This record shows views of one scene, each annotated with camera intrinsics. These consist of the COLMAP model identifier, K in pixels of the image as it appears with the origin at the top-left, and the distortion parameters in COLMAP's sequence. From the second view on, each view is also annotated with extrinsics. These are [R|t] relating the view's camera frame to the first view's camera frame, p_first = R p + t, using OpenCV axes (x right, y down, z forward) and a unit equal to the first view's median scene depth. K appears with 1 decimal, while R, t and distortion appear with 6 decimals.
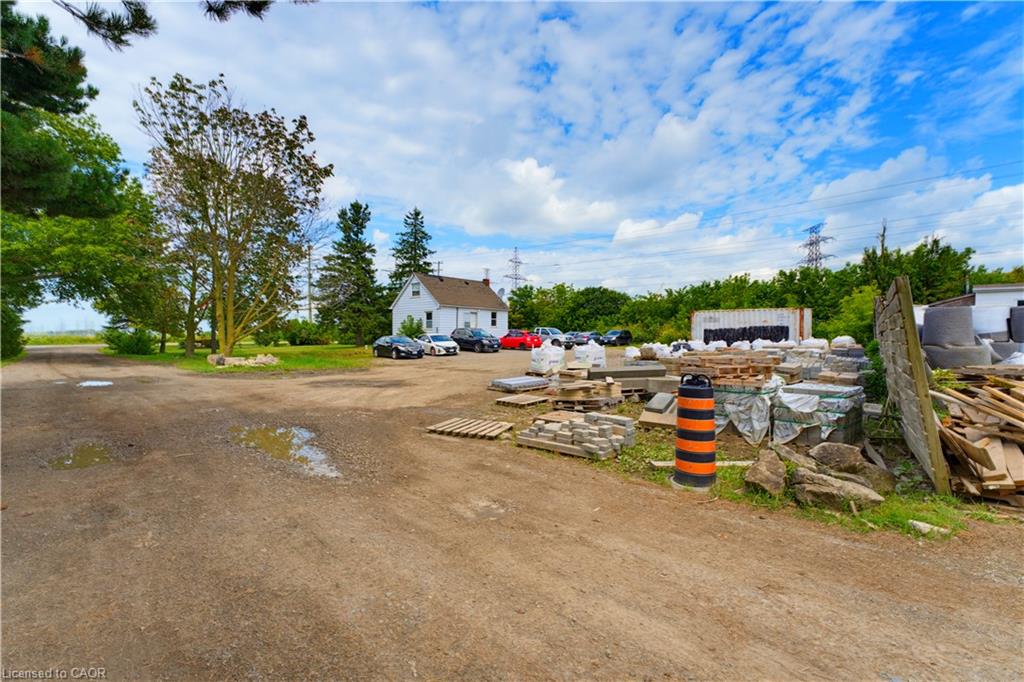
lens RADIAL K [[436.8, 0, 509.8], [0, 436.8, 337.0], [0, 0, 1]] dist [0.000429, 0.000422]
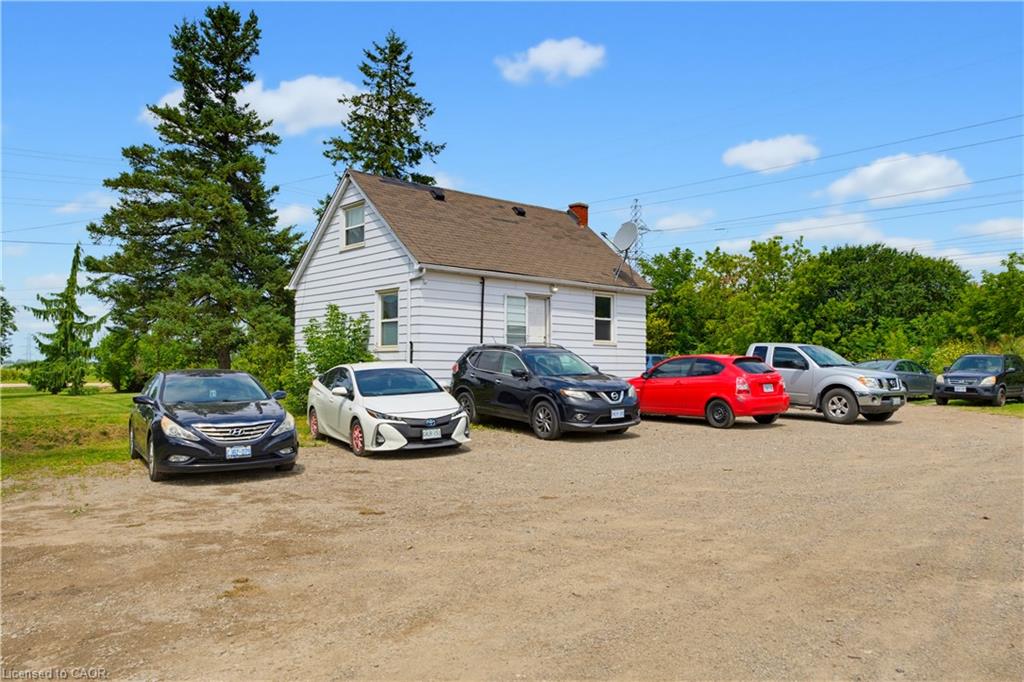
lens RADIAL K [[764.3, 0, 510.8], [0, 764.3, 339.5], [0, 0, 1]] dist [-0.007877, -0.000661]
pose [[0.989898, -0.003274, -0.141744, -0.022577], [-0.002974, 0.999034, -0.043847, -0.001443], [0.141751, 0.043825, 0.988932, 0.415262]]
